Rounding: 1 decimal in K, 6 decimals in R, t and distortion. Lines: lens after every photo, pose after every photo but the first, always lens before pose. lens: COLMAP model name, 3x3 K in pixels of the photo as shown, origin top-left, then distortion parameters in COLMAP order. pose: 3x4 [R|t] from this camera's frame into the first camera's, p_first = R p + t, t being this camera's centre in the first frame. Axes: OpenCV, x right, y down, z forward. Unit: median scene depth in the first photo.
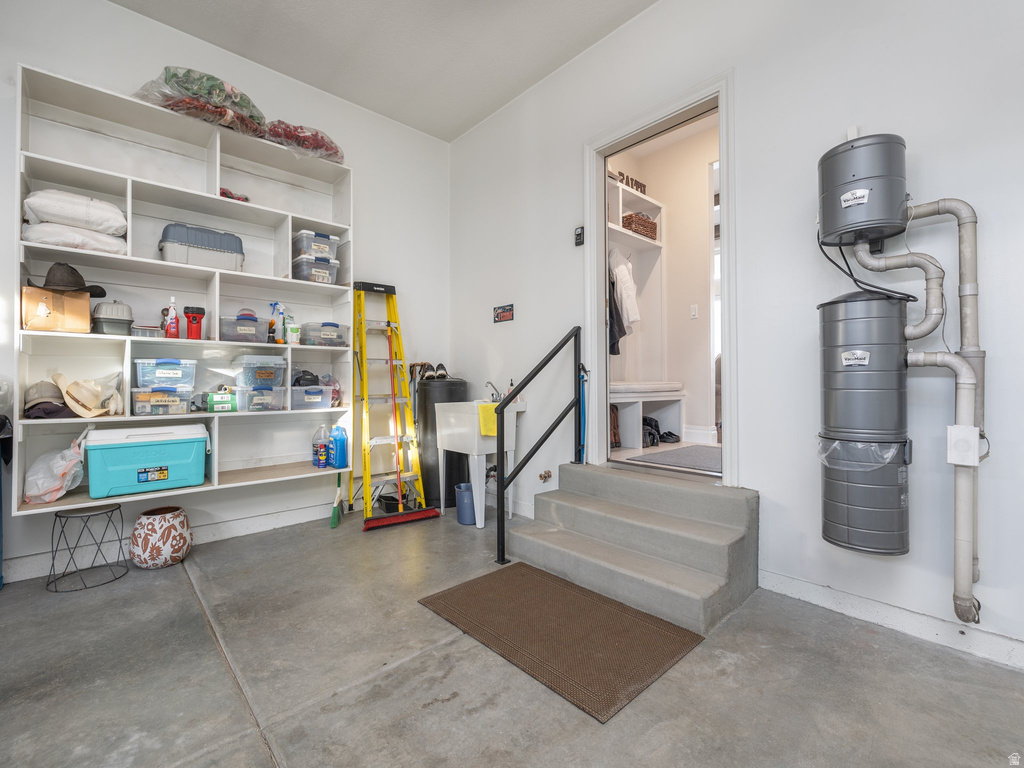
lens RADIAL K [[454.5, 0, 506.8], [0, 454.5, 382.6], [0, 0, 1]] dist [-0.000104, 0.000101]
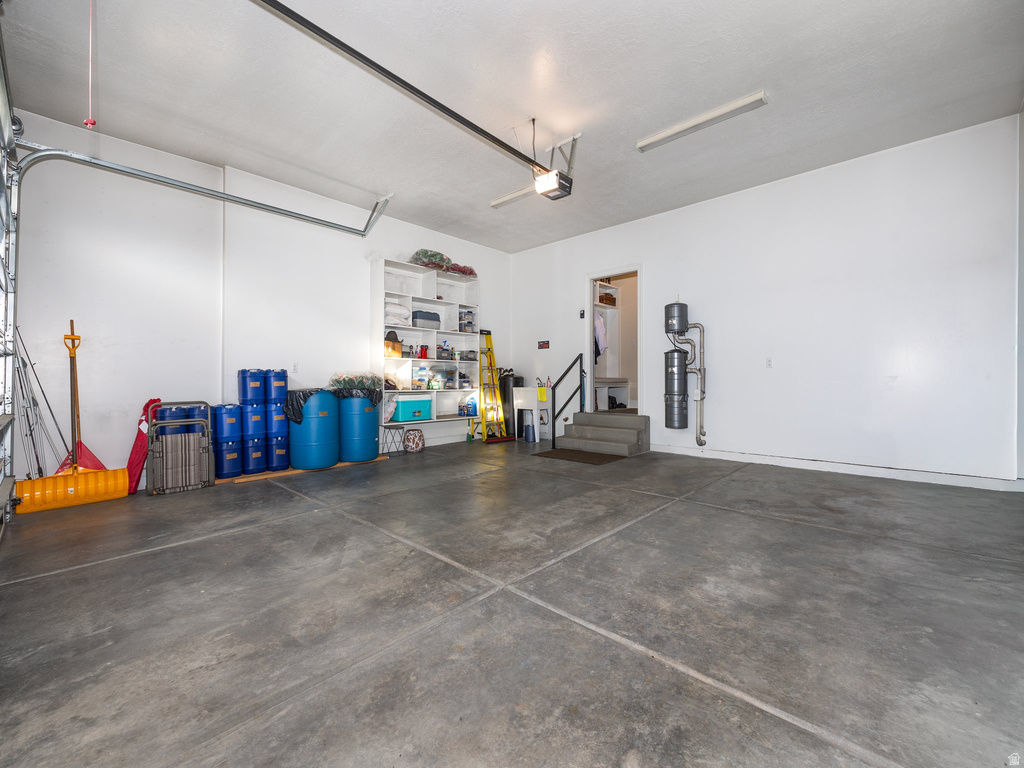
lens RADIAL K [[431.4, 0, 517.4], [0, 431.4, 383.7], [0, 0, 1]] dist [0.002164, -0.000080]
pose [[0.995638, 0.002778, 0.093261, -0.374313], [-0.003285, 0.999981, 0.005280, 0.019924], [-0.093244, -0.005564, 0.995628, -1.159833]]
